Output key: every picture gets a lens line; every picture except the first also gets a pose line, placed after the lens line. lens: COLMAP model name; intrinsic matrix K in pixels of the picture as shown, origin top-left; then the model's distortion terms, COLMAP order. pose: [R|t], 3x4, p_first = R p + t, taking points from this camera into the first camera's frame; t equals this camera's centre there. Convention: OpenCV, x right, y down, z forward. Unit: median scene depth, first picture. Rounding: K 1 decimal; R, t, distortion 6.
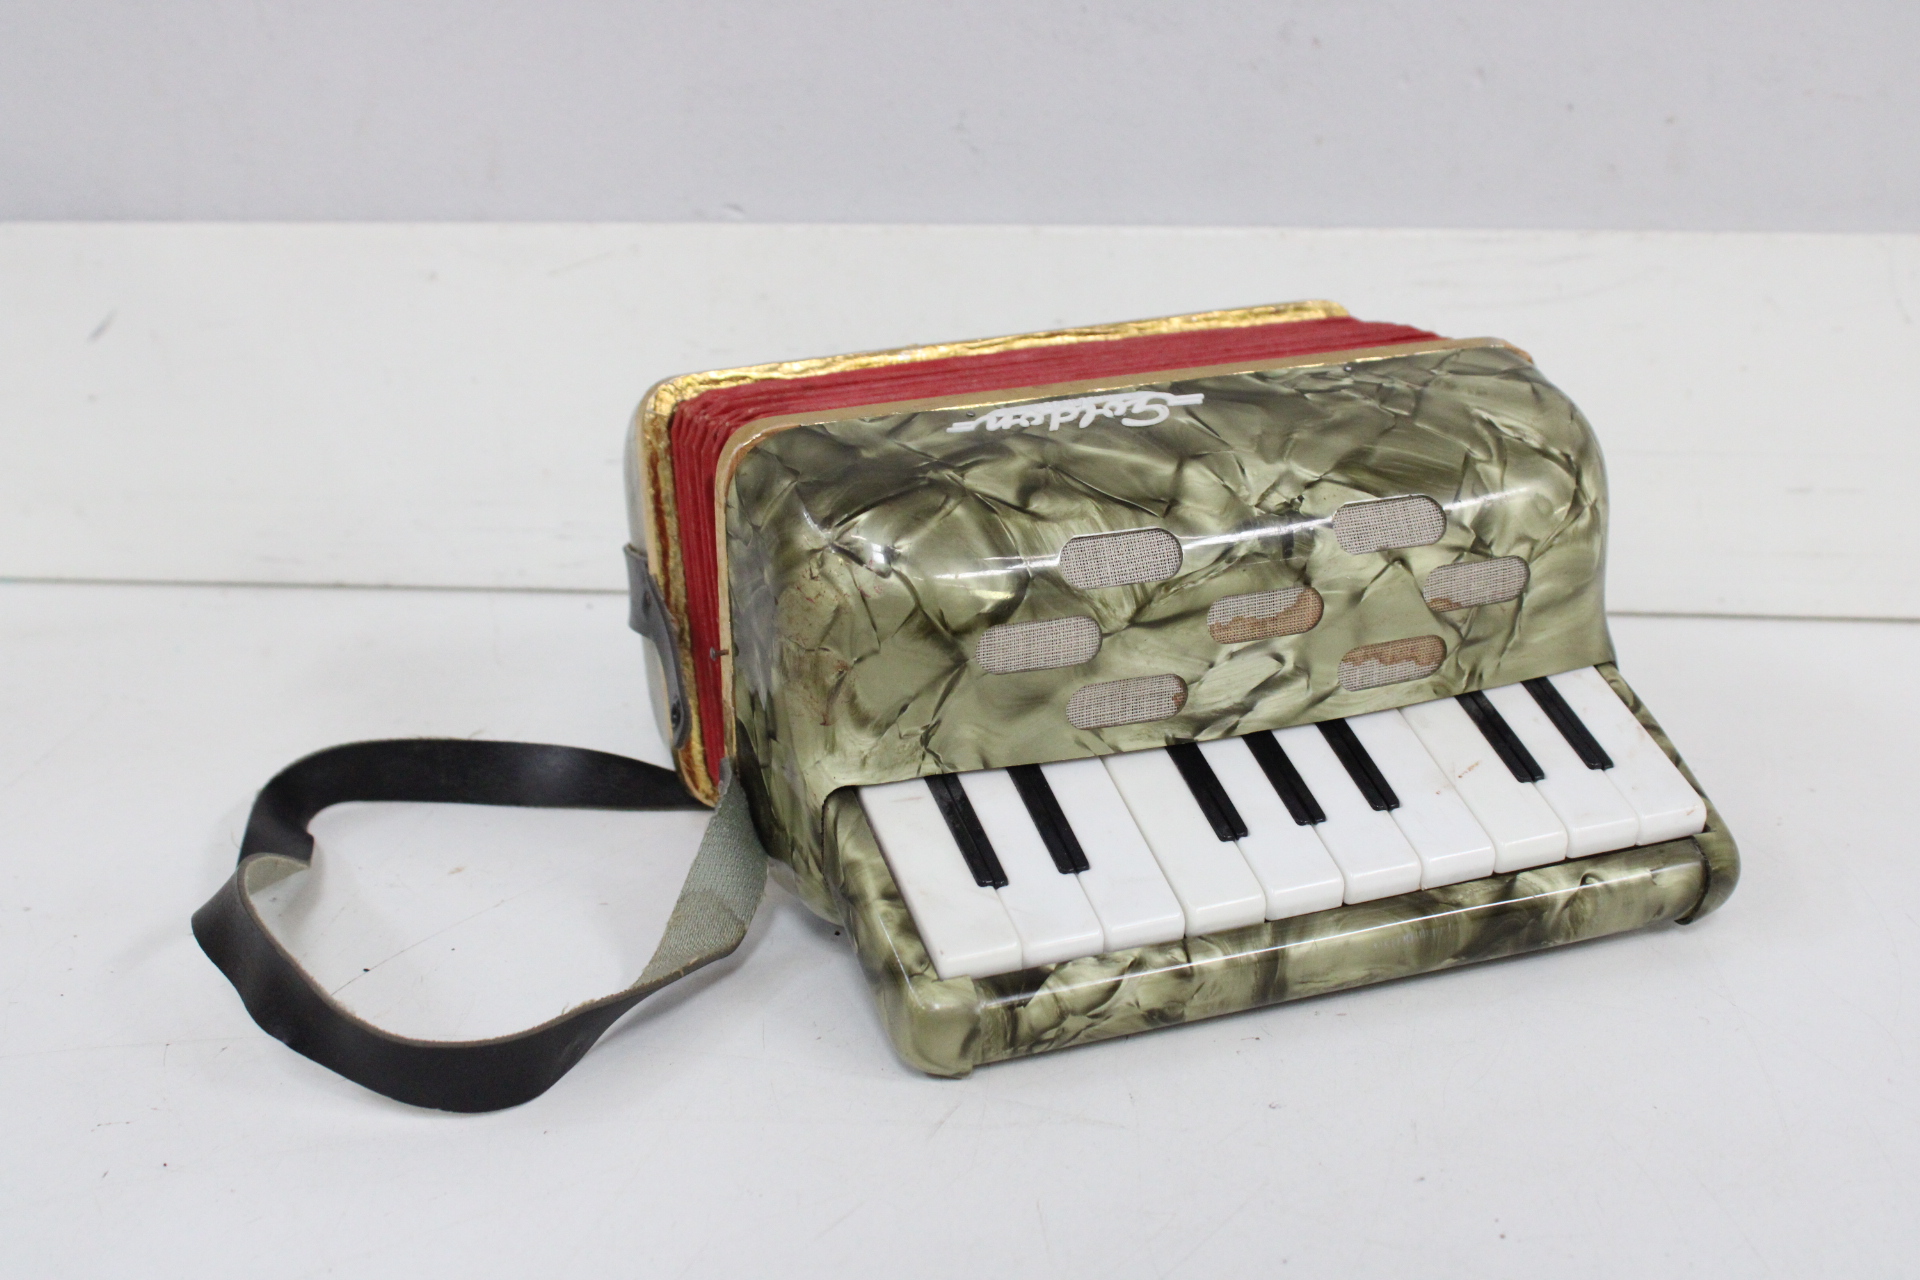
lens RADIAL K [[2565.0, 0, 961.9], [0, 2565.0, 634.7], [0, 0, 1]] dist [-0.035363, 0.000000]
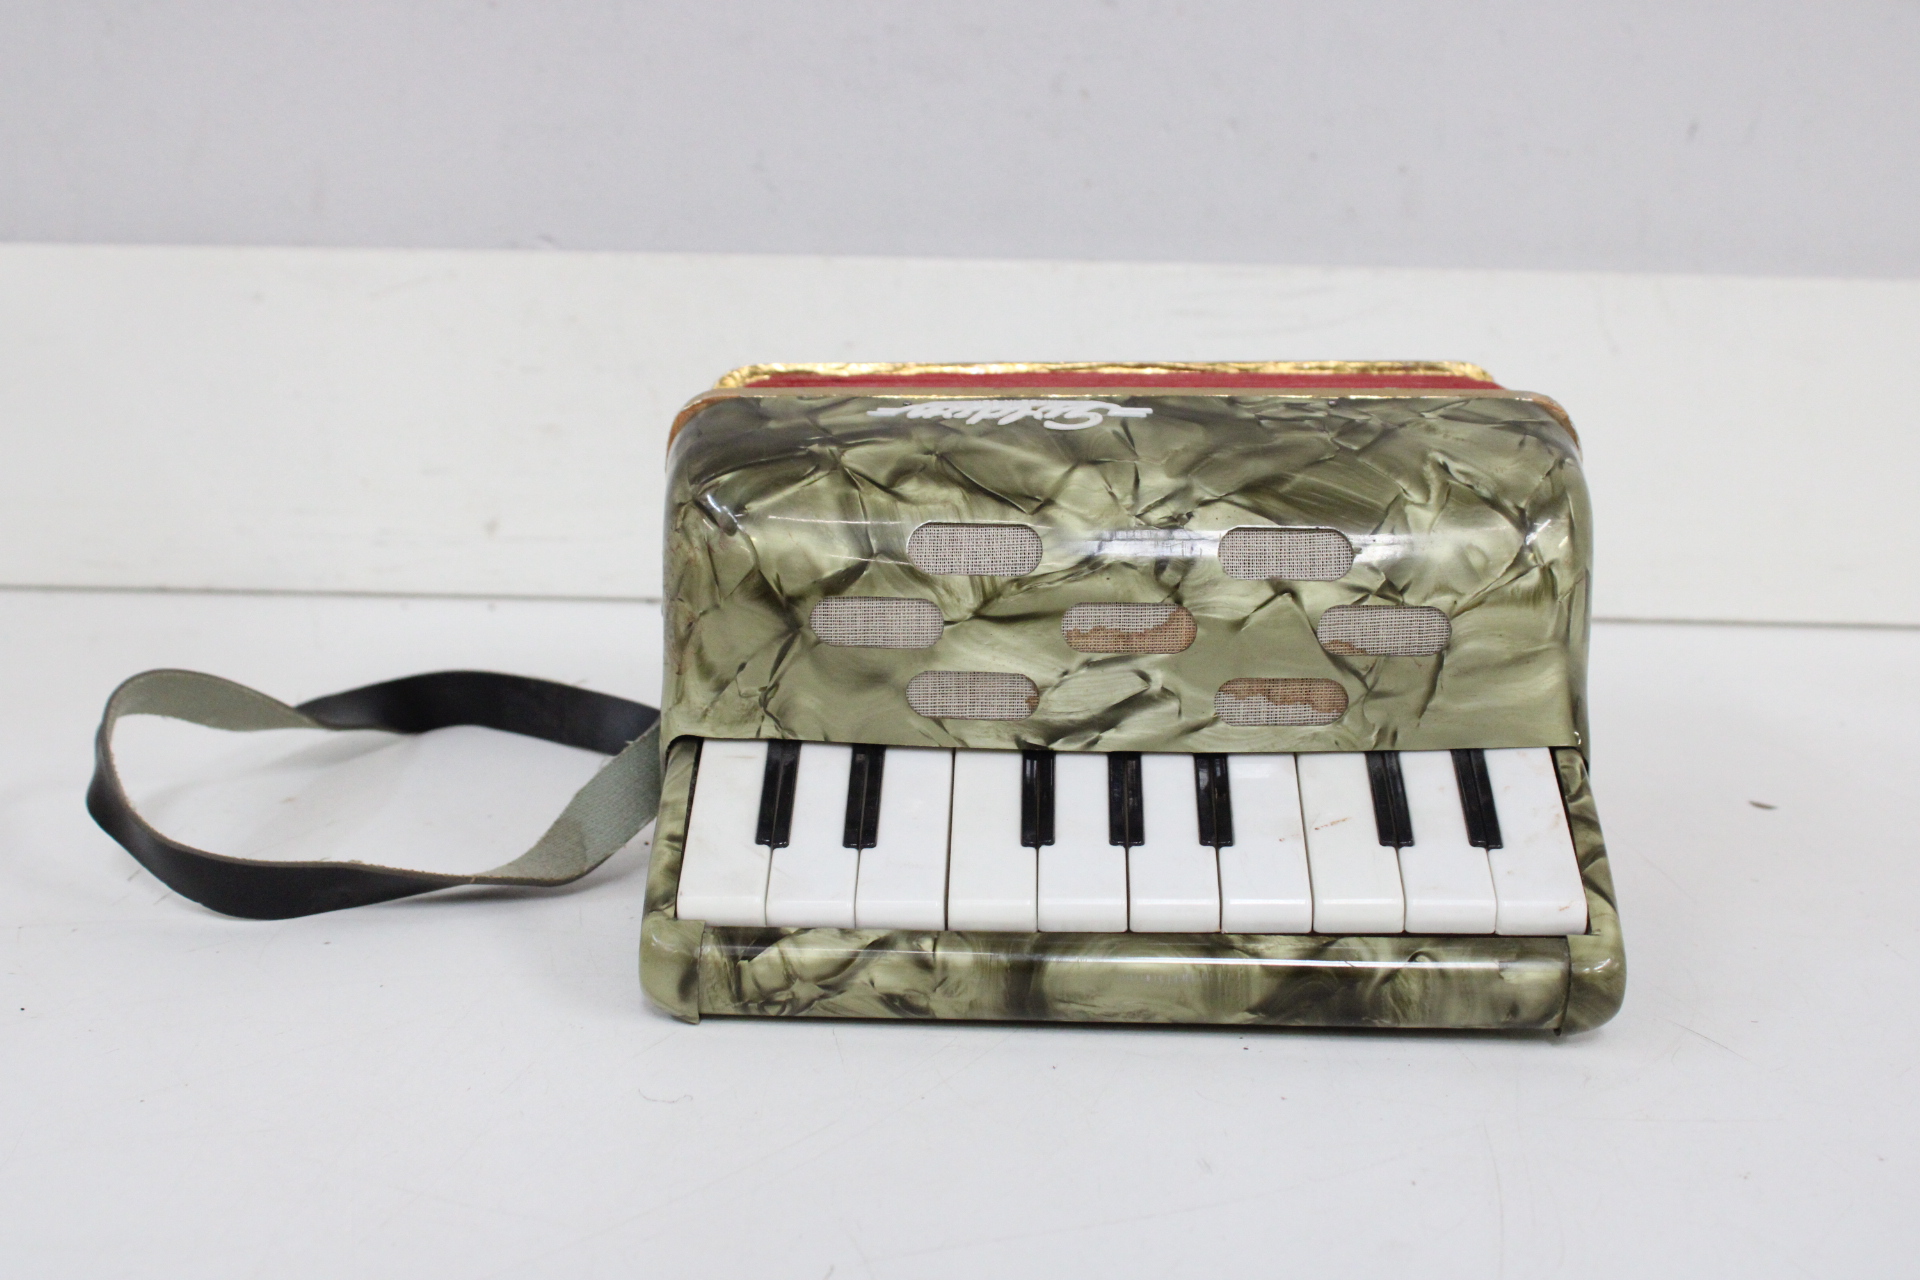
lens RADIAL K [[2565.0, 0, 960.3], [0, 2565.0, 638.4], [0, 0, 1]] dist [-0.035363, 0.000000]
pose [[0.908338, 0.118958, -0.400962, 0.447493], [-0.148090, 0.988067, -0.042341, 0.046210], [0.391140, 0.097839, 0.915116, 0.092080]]
